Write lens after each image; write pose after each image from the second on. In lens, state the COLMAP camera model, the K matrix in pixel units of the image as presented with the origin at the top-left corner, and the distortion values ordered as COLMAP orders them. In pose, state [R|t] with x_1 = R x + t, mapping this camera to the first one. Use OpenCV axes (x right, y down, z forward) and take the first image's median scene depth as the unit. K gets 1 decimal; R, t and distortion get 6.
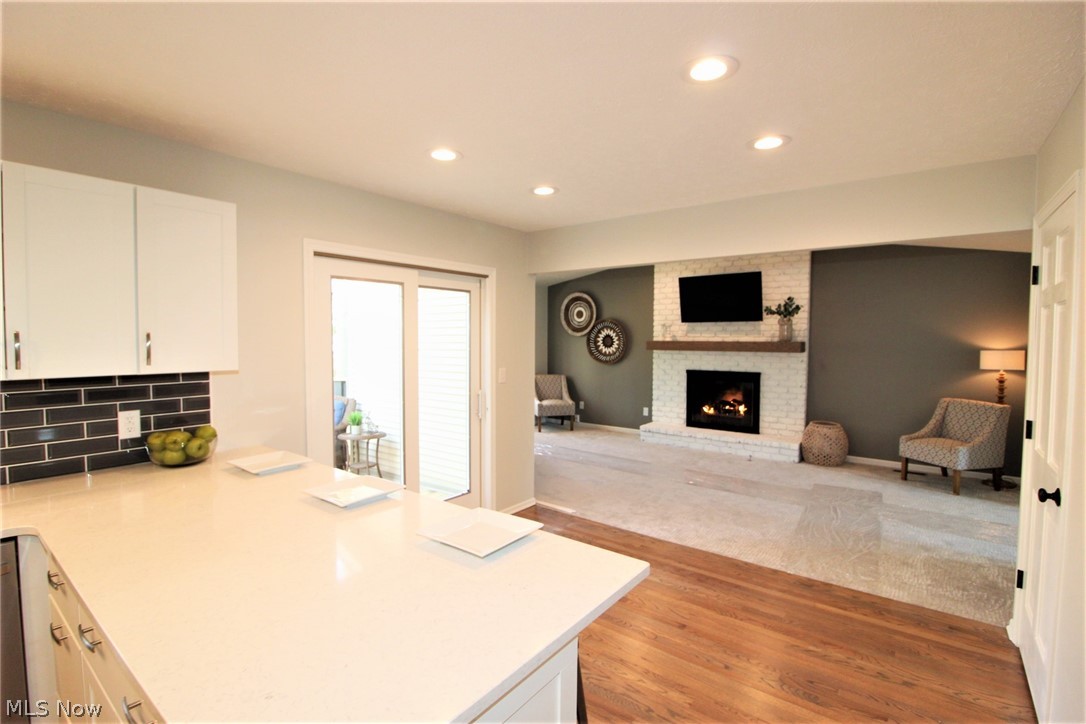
lens RADIAL K [[502.3, 0, 541.5], [0, 502.3, 359.2], [0, 0, 1]] dist [-0.002192, -0.013934]
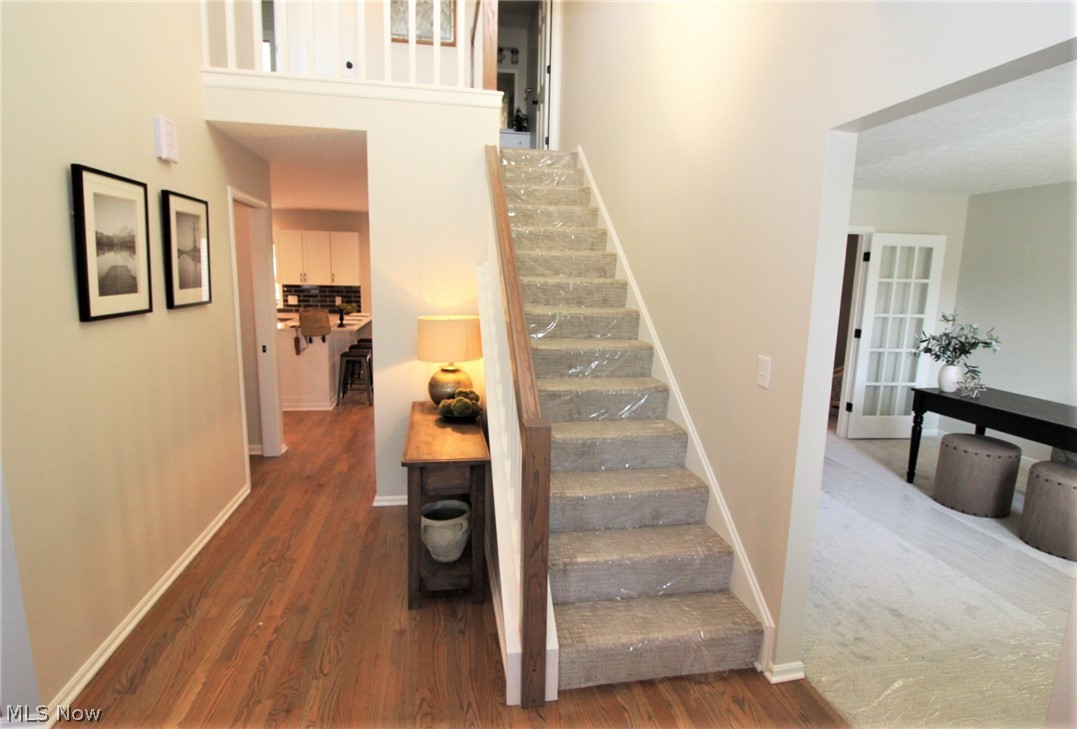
lens RADIAL K [[532.9, 0, 535.0], [0, 532.9, 363.3], [0, 0, 1]] dist [-0.014248, -0.001202]
pose [[0.742008, 0.117049, -0.660094, 0.892675], [-0.046593, 0.991263, 0.123397, 0.015093], [0.668770, -0.060806, 0.740978, -0.276294]]
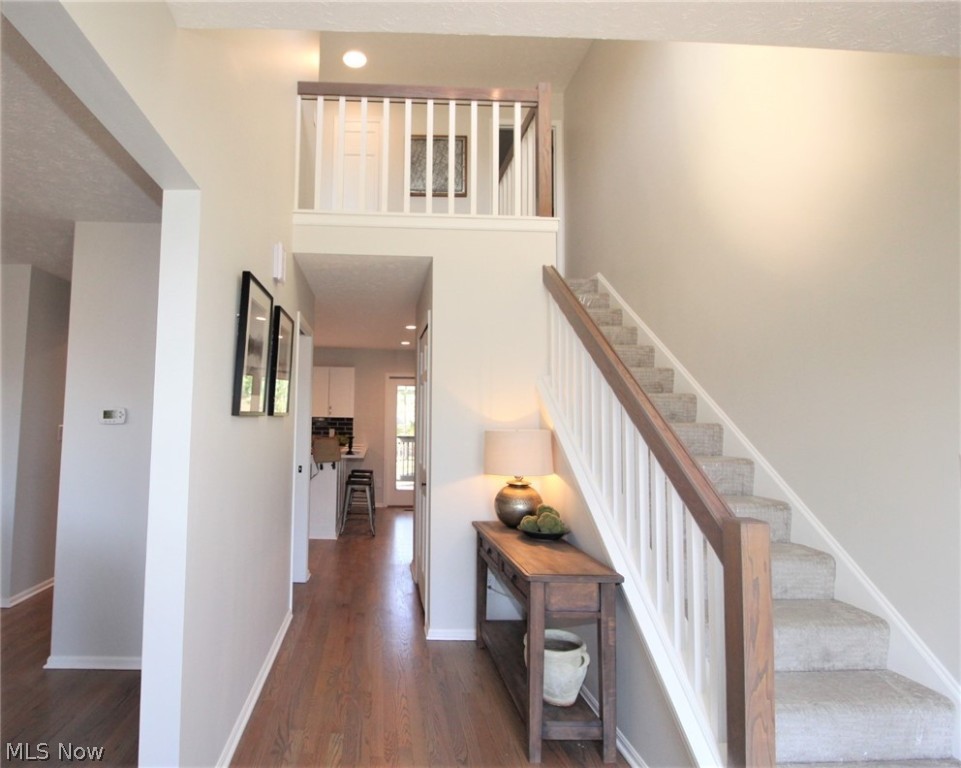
lens RADIAL K [[530.6, 0, 390.3], [0, 530.6, 381.7], [0, 0, 1]] dist [0.000752, -0.015913]
pose [[0.631714, -0.052551, -0.773418, 0.797006], [-0.047337, 0.993223, -0.106150, 0.052027], [0.773755, 0.103668, 0.624945, -0.355834]]
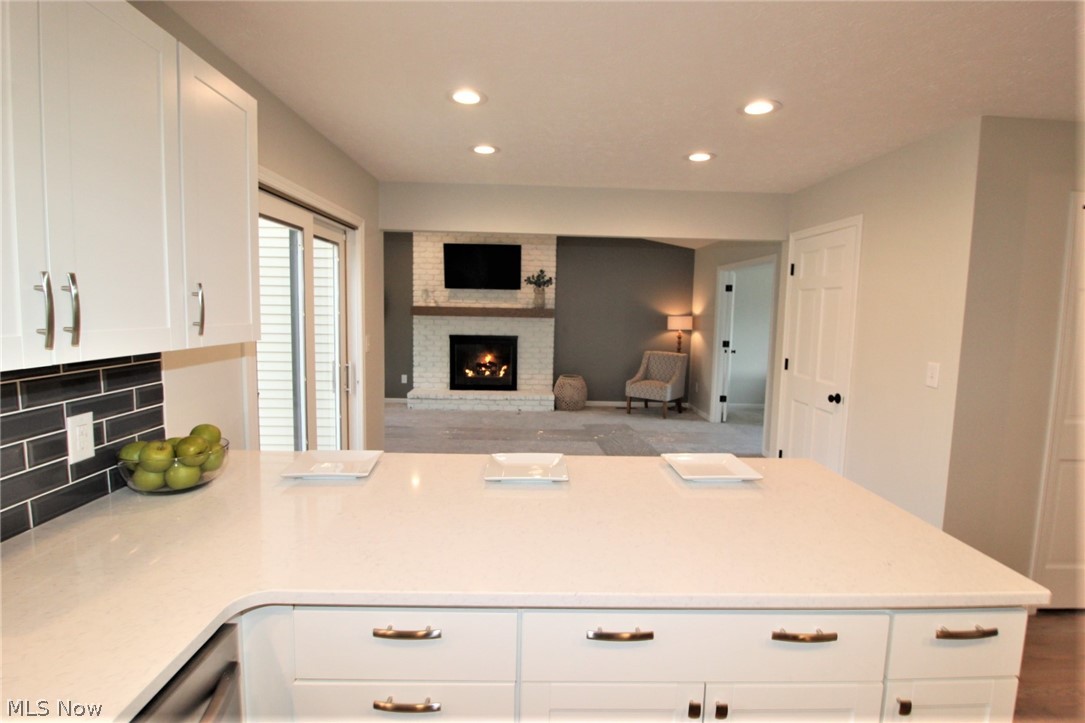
lens RADIAL K [[521.4, 0, 541.8], [0, 521.4, 359.2], [0, 0, 1]] dist [0.001345, -0.015241]
pose [[0.774199, -0.049623, 0.630994, -0.273387], [0.009226, 0.997701, 0.067142, 0.000940], [-0.632875, -0.046159, 0.772877, 0.064824]]
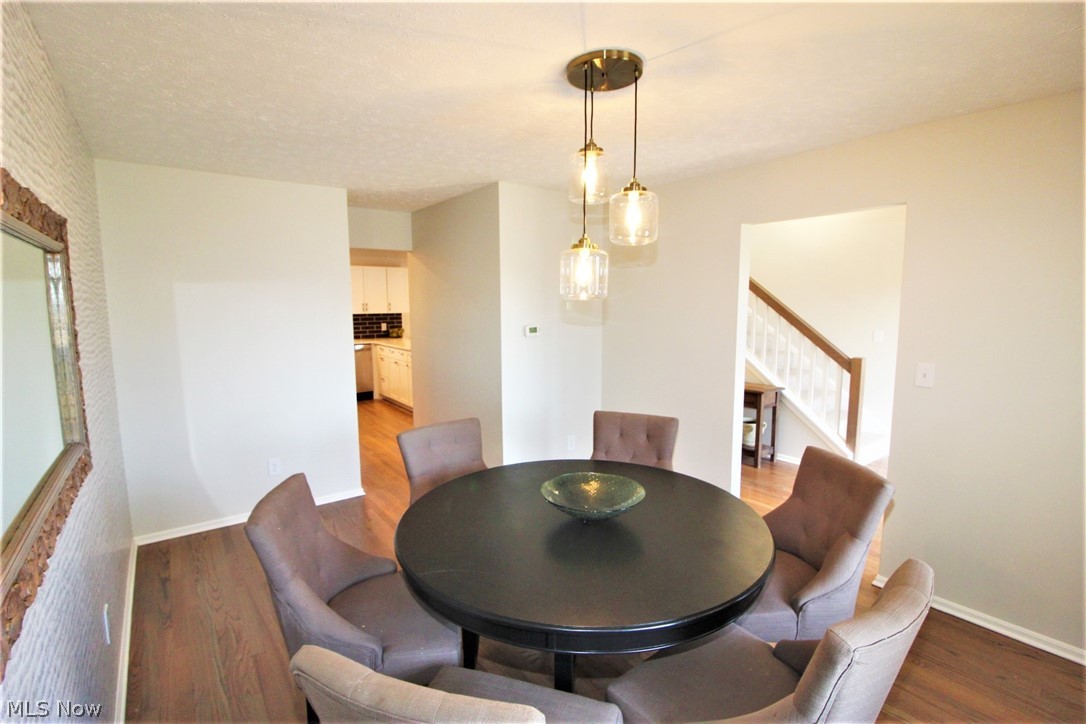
lens RADIAL K [[502.3, 0, 541.5], [0, 502.3, 359.2], [0, 0, 1]] dist [-0.002192, -0.013934]
pose [[0.966138, 0.019451, -0.257291, 0.468076], [0.000283, 0.997074, 0.076440, 0.029185], [0.258025, -0.073924, 0.963306, -0.846223]]
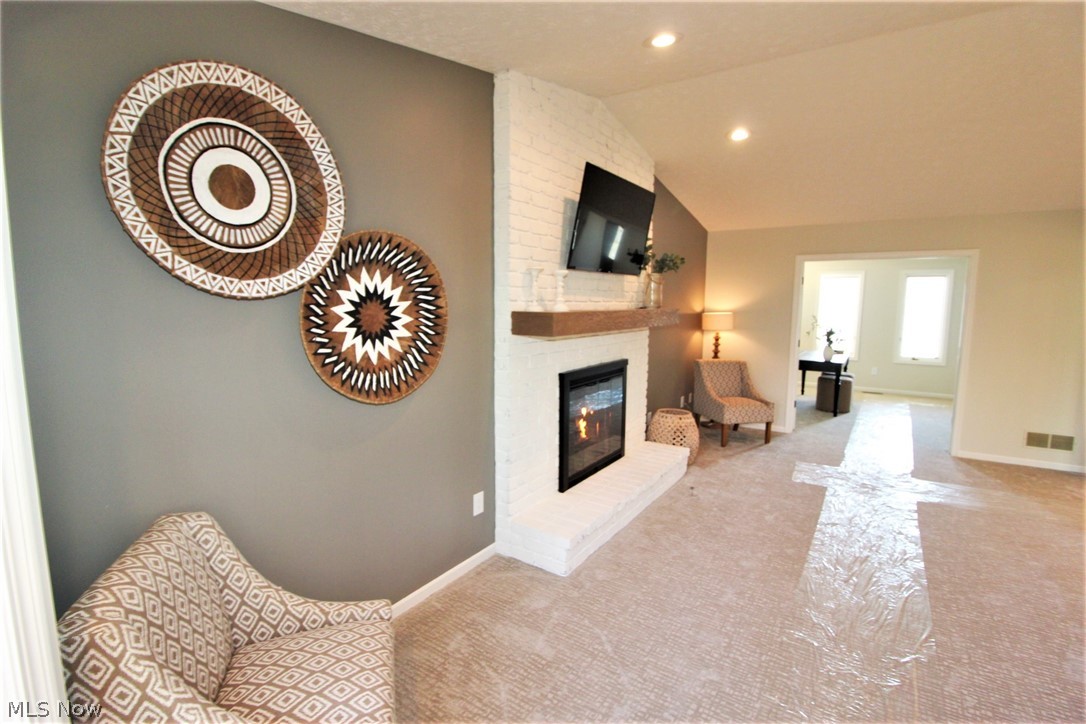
lens RADIAL K [[502.3, 0, 541.5], [0, 502.3, 359.2], [0, 0, 1]] dist [-0.002192, -0.013934]
pose [[-0.065294, -0.120406, 0.990575, -0.183477], [0.034598, 0.991823, 0.122838, -0.055724], [-0.997266, 0.042292, -0.060594, 1.198569]]
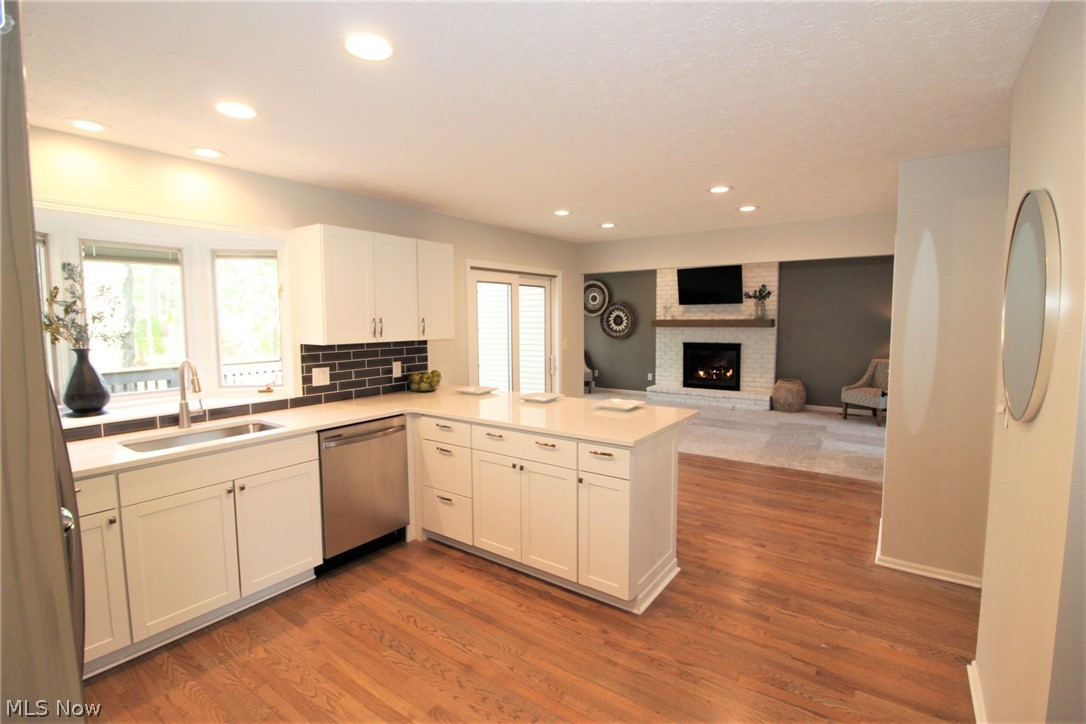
lens RADIAL K [[502.3, 0, 541.5], [0, 502.3, 359.2], [0, 0, 1]] dist [-0.002192, -0.013934]
pose [[0.999240, -0.014709, 0.036111, -0.129617], [0.013300, 0.999152, 0.038966, 0.010702], [-0.036653, -0.038457, 0.998588, -0.285284]]
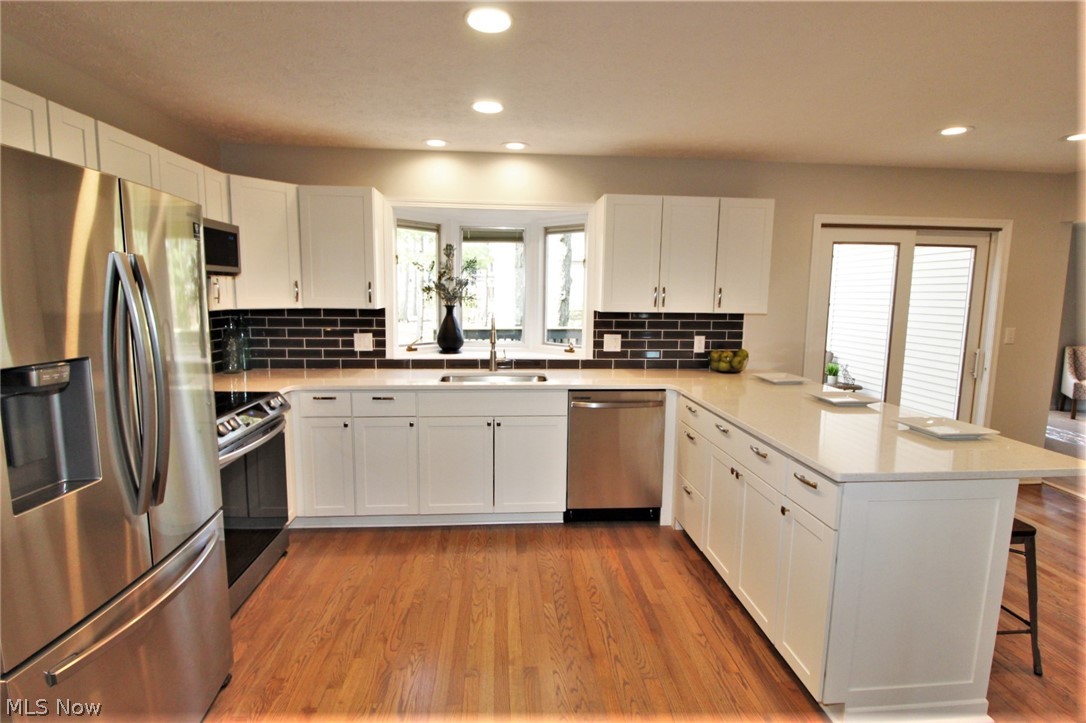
lens RADIAL K [[531.0, 0, 539.4], [0, 531.0, 359.2], [0, 0, 1]] dist [0.001109, -0.016792]
pose [[0.668789, 0.096448, -0.737170, 0.040176], [-0.040752, 0.994814, 0.093186, 0.013355], [0.742334, -0.032280, 0.669251, -0.196764]]
